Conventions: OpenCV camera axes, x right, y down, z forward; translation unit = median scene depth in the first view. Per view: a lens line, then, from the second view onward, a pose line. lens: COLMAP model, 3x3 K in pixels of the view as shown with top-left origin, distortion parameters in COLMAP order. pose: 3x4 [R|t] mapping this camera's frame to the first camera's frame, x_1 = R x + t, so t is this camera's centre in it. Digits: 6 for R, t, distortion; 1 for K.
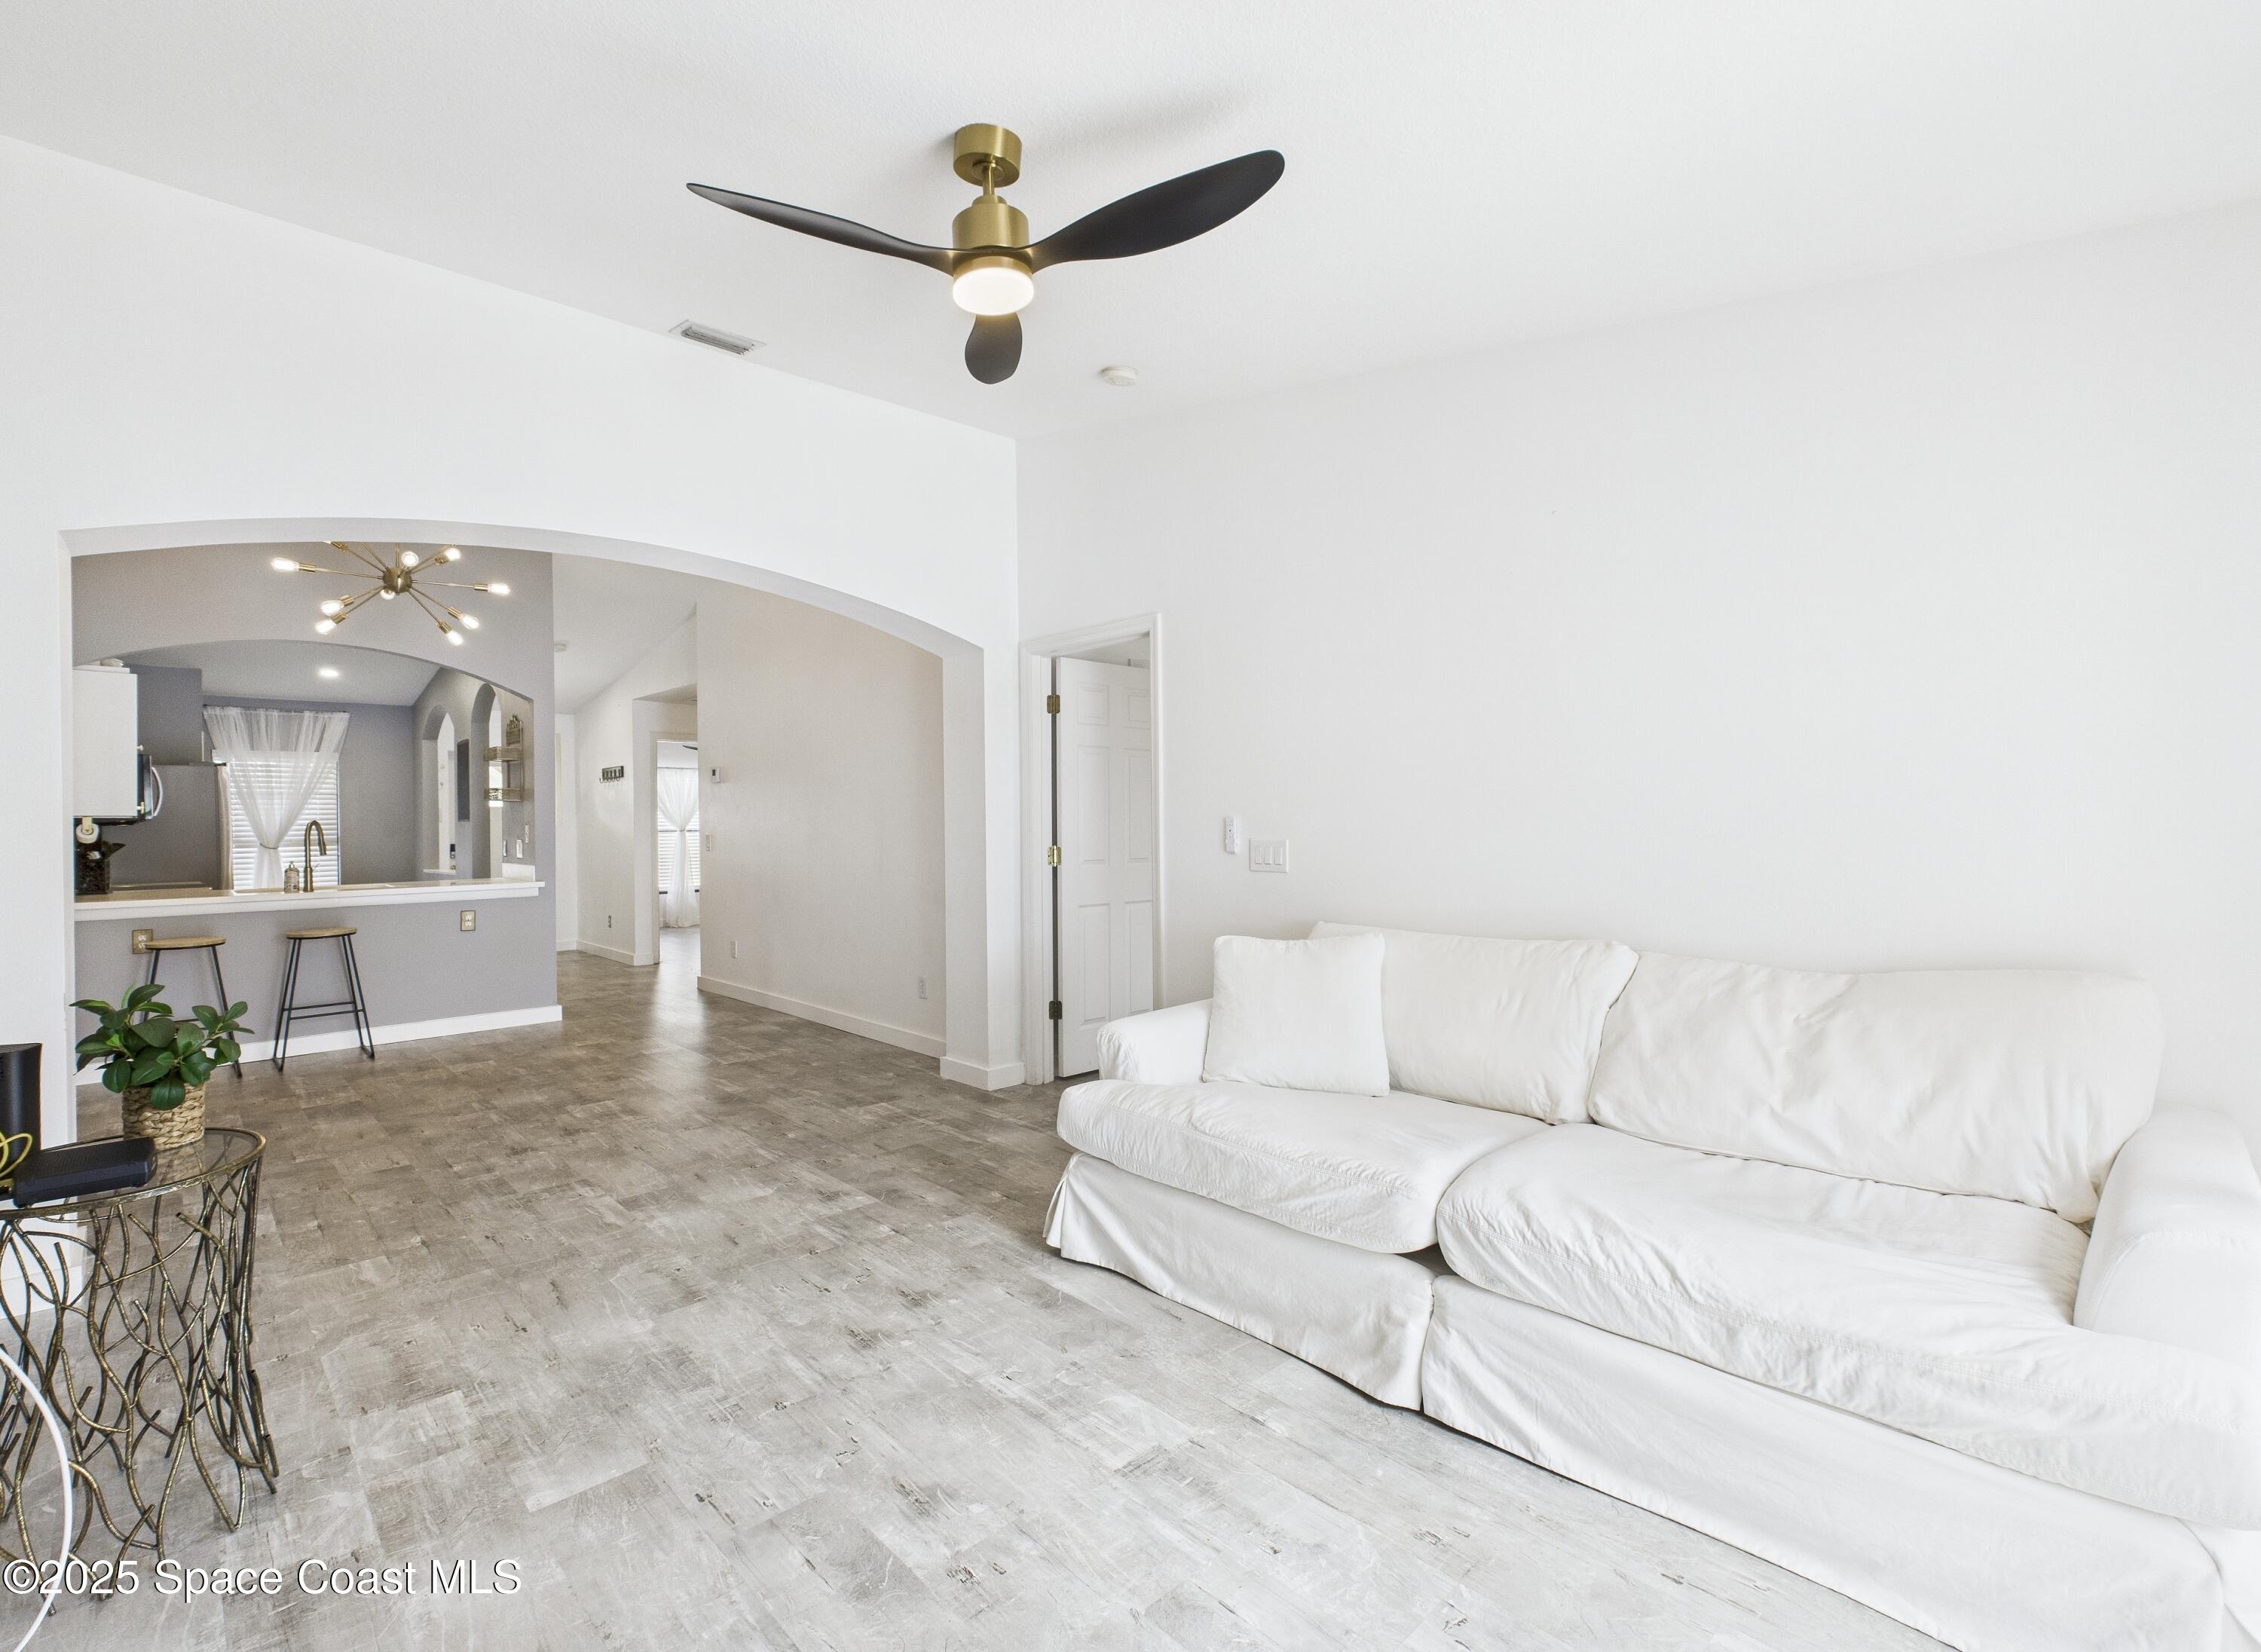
lens RADIAL K [[1020.2, 0, 1039.5], [0, 1020.2, 806.9], [0, 0, 1]] dist [-0.004687, 0.000521]
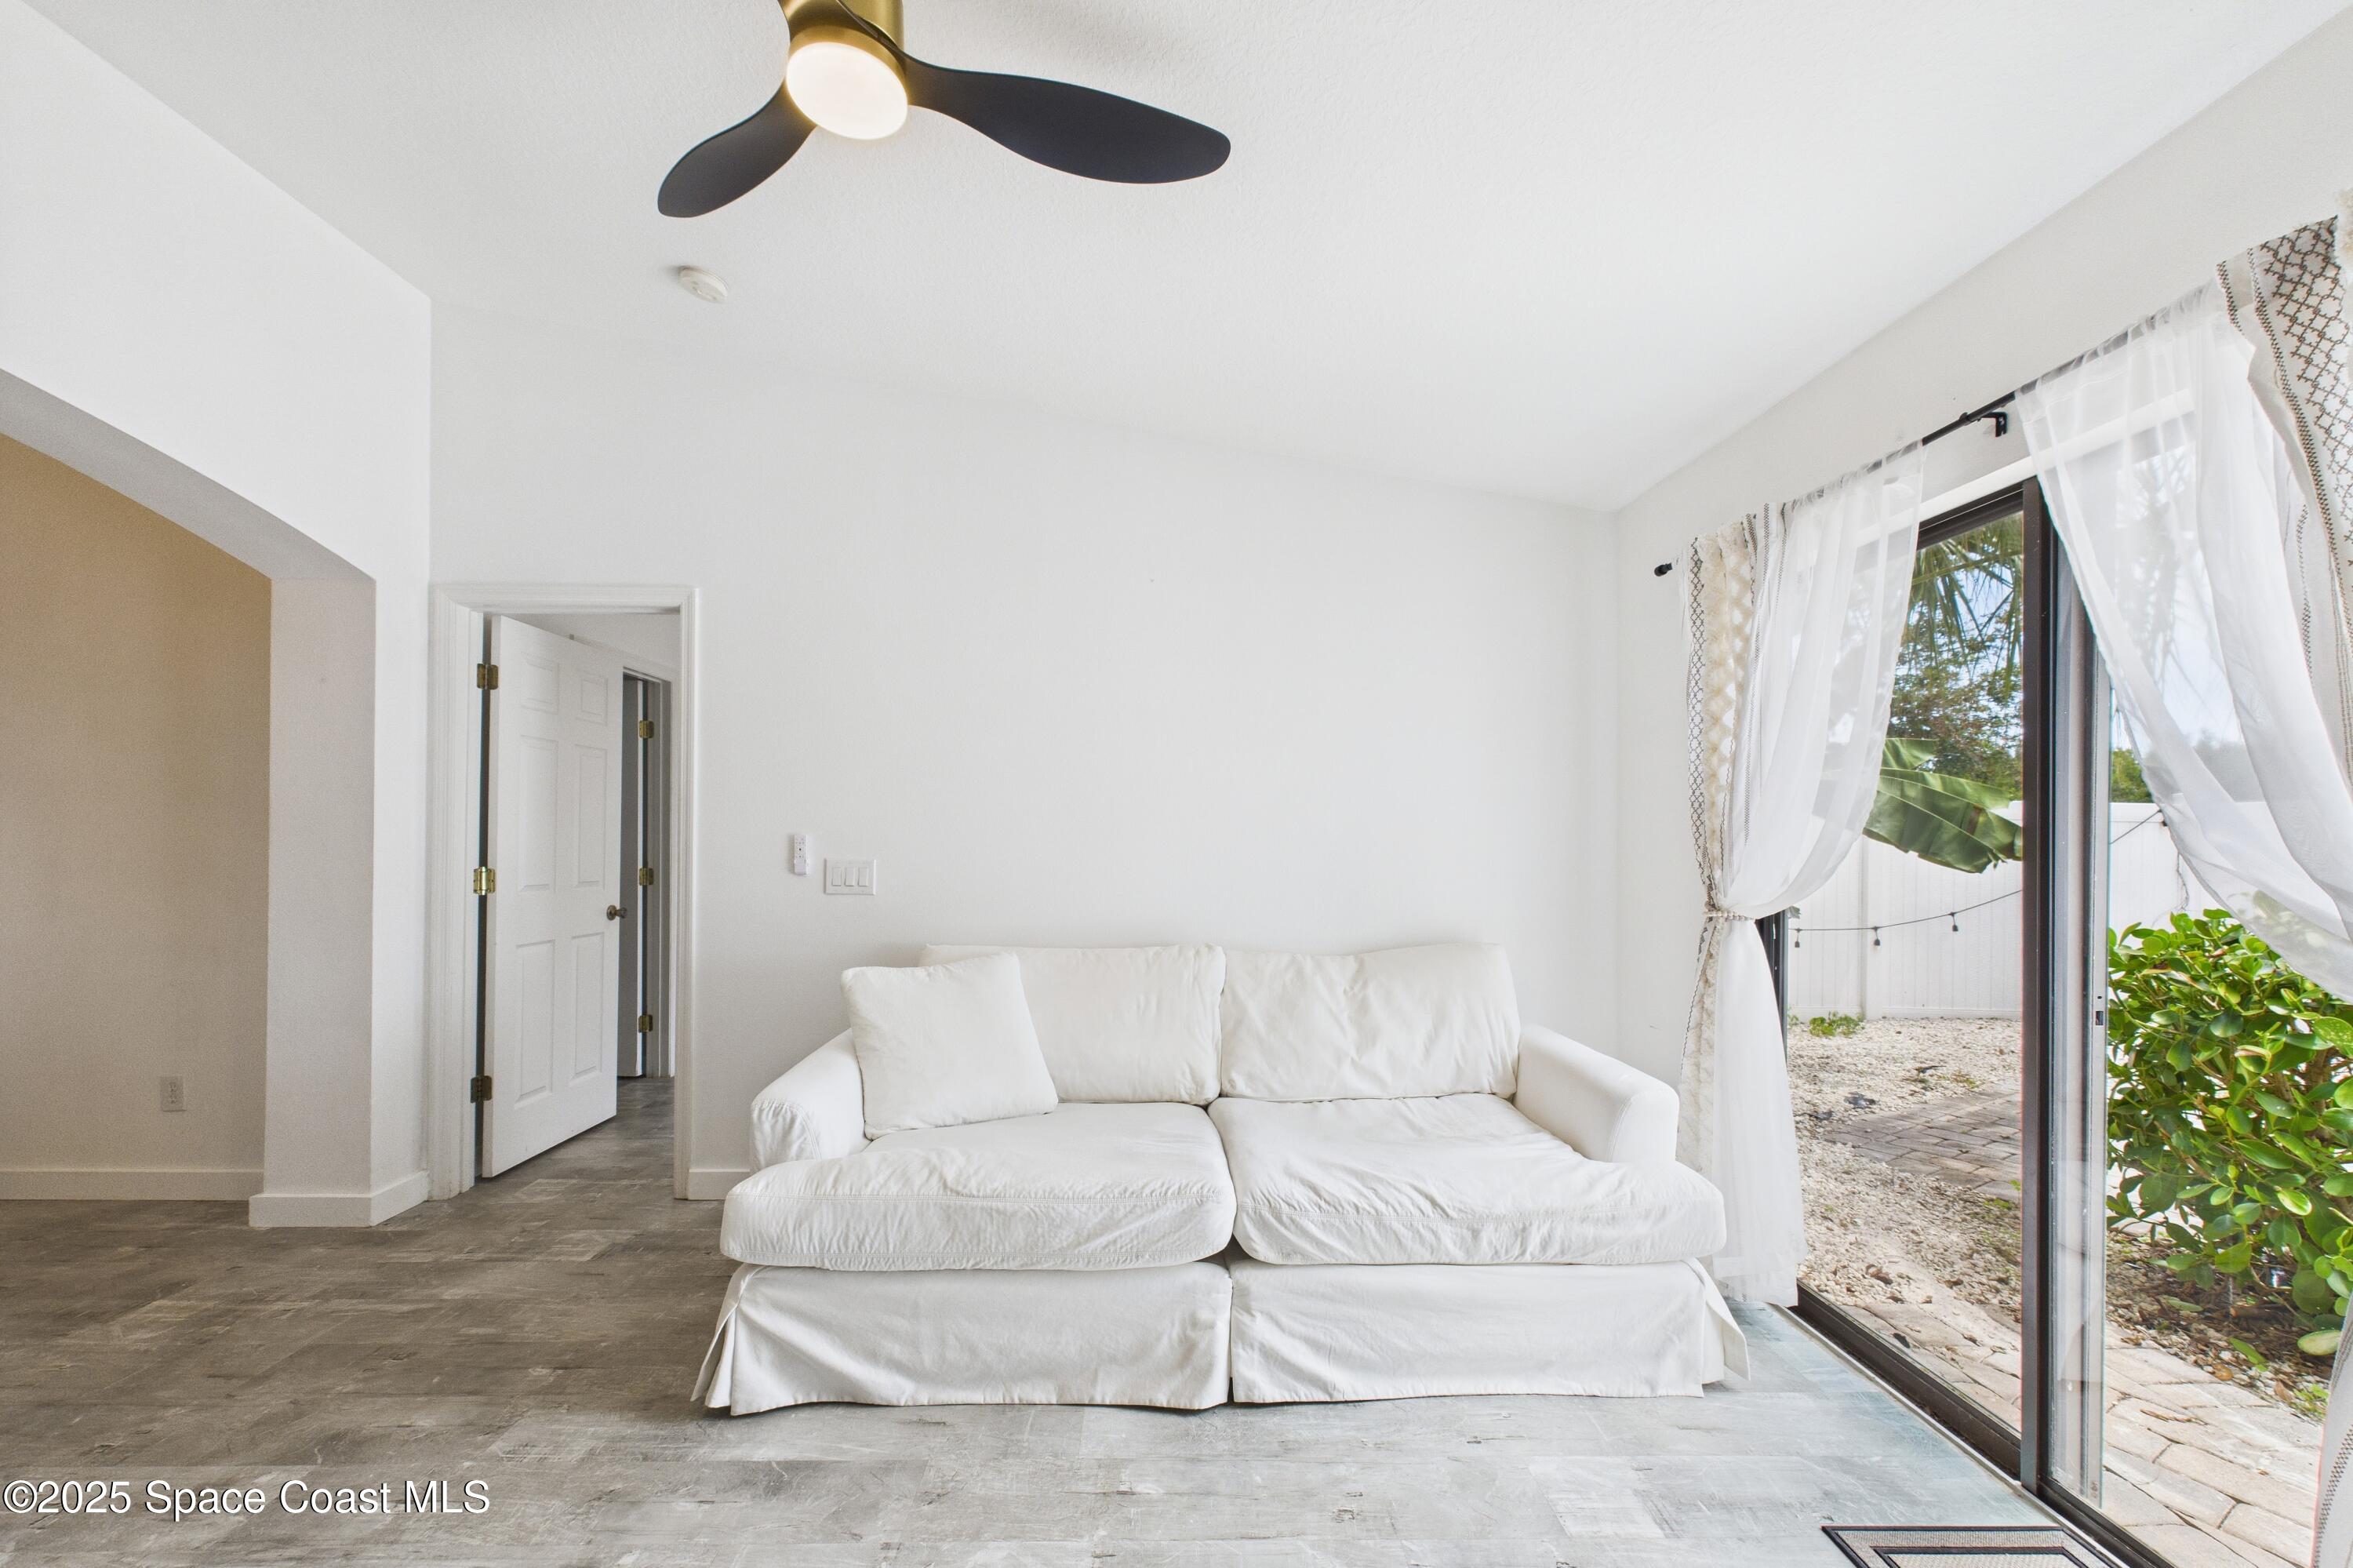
lens RADIAL K [[901.7, 0, 1172.9], [0, 901.7, 837.8], [0, 0, 1]] dist [-0.000148, 0.000087]
pose [[0.639453, 0.019498, 0.768583, -0.298366], [-0.026634, 0.999640, -0.003201, 0.009036], [-0.768369, -0.018424, 0.639742, 0.342900]]
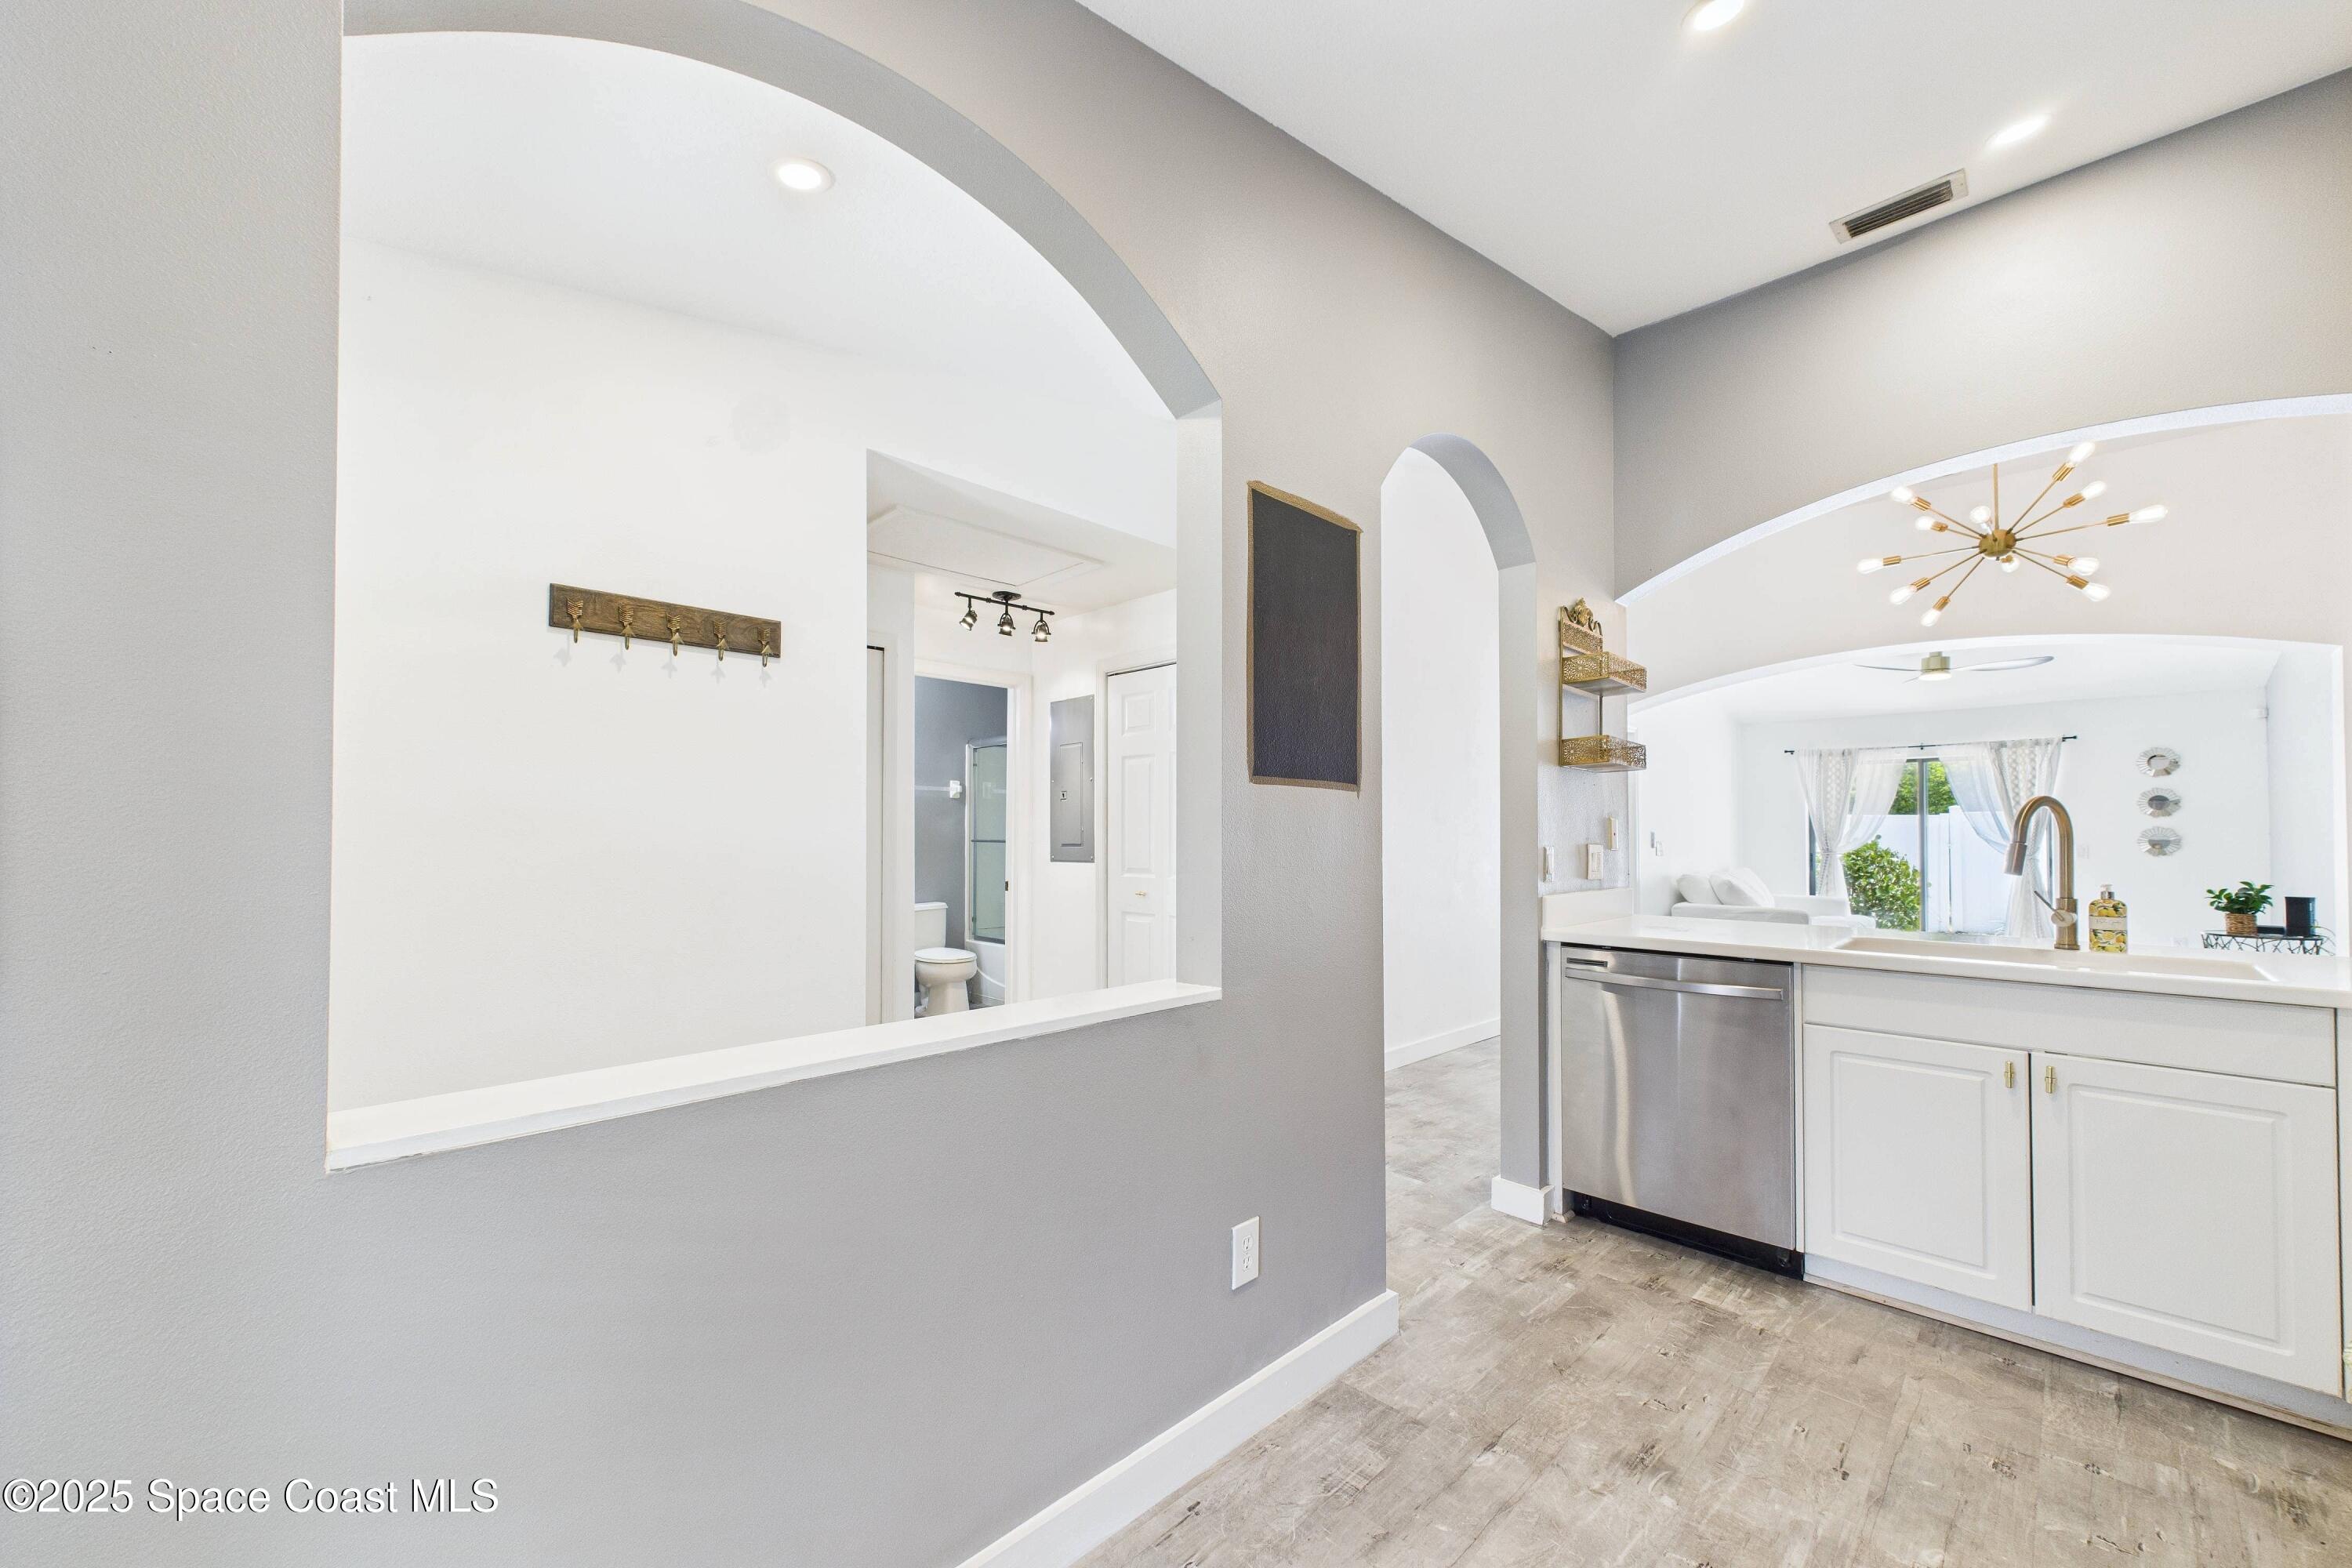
lens RADIAL K [[901.3, 0, 1176.7], [0, 901.3, 822.3], [0, 0, 1]] dist [-0.000148, 0.000087]
pose [[-0.068138, 0.031851, 0.997167, -2.290822], [-0.013478, 0.999370, -0.032842, 0.092109], [-0.997585, -0.015678, -0.067665, 2.988071]]
